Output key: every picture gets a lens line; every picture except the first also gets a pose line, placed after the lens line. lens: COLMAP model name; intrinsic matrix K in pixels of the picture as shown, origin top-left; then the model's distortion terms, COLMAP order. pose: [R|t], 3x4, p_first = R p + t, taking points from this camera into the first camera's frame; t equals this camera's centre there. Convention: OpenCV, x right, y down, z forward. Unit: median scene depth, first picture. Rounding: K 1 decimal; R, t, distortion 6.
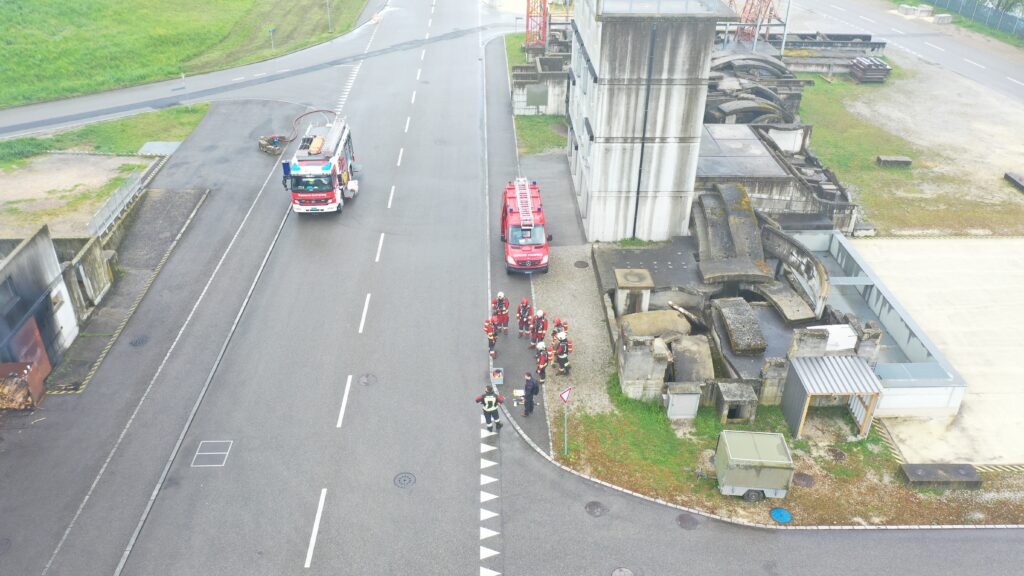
lens RADIAL K [[808.1, 0, 511.8], [0, 808.1, 276.7], [0, 0, 1]] dist [0.001054, -0.002620]
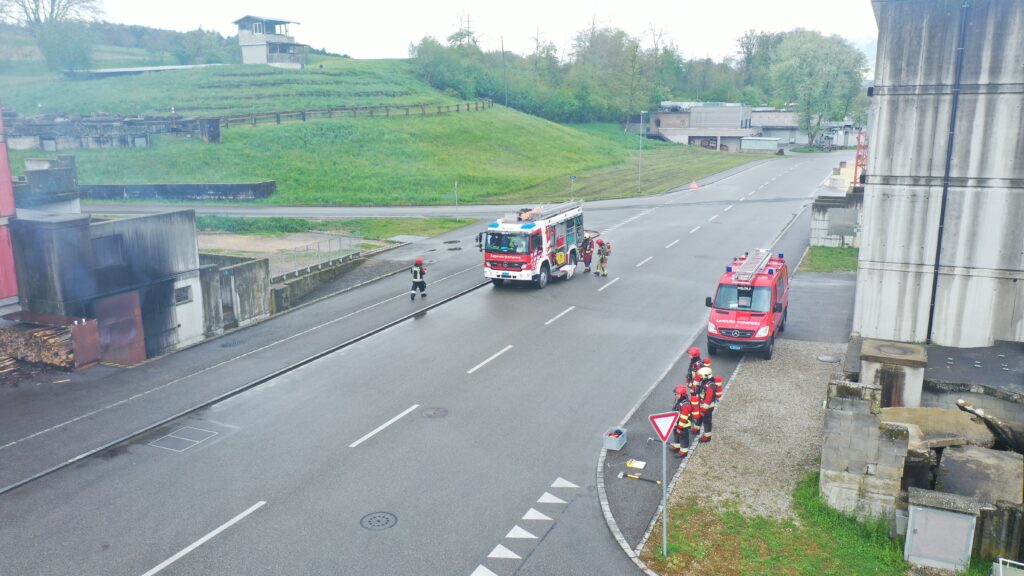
lens RADIAL K [[803.5, 0, 512.6], [0, 803.5, 290.2], [0, 0, 1]] dist [-0.001788, -0.004560]
pose [[0.893468, 0.079643, -0.442010, 0.146889], [-0.207232, 0.946231, -0.248398, 0.153877], [0.398460, 0.313534, 0.861931, 0.333238]]
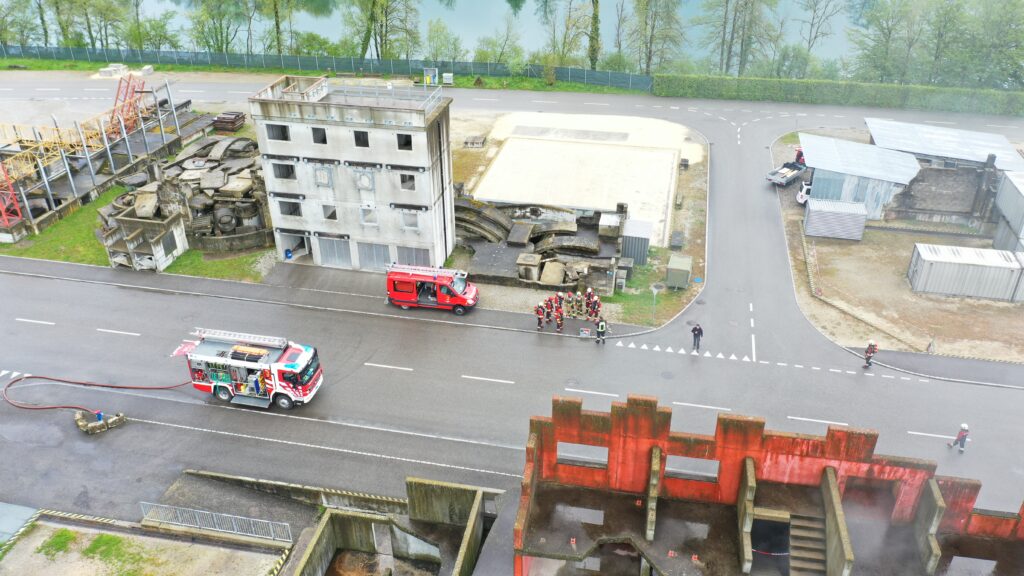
lens RADIAL K [[803.5, 0, 512.6], [0, 803.5, 290.2], [0, 0, 1]] dist [-0.001788, -0.004560]
pose [[0.244041, -0.510162, 0.824730, -1.129187], [0.493434, 0.797447, 0.347276, -0.487026], [-0.834845, 0.322200, 0.446341, 0.305639]]
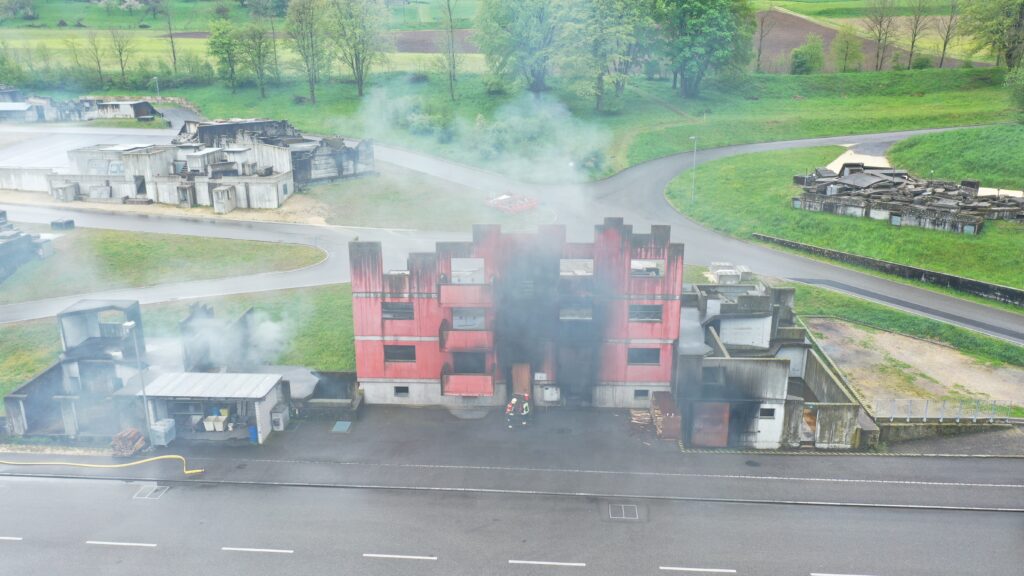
lens RADIAL K [[802.7, 0, 512.0], [0, 802.7, 288.0], [0, 0, 1]] dist [-0.009237, -0.004872]
pose [[-0.117133, 0.274051, -0.954555, 0.601575], [-0.488947, 0.820695, 0.295619, -0.285834], [0.864413, 0.501354, 0.037866, 0.441529]]
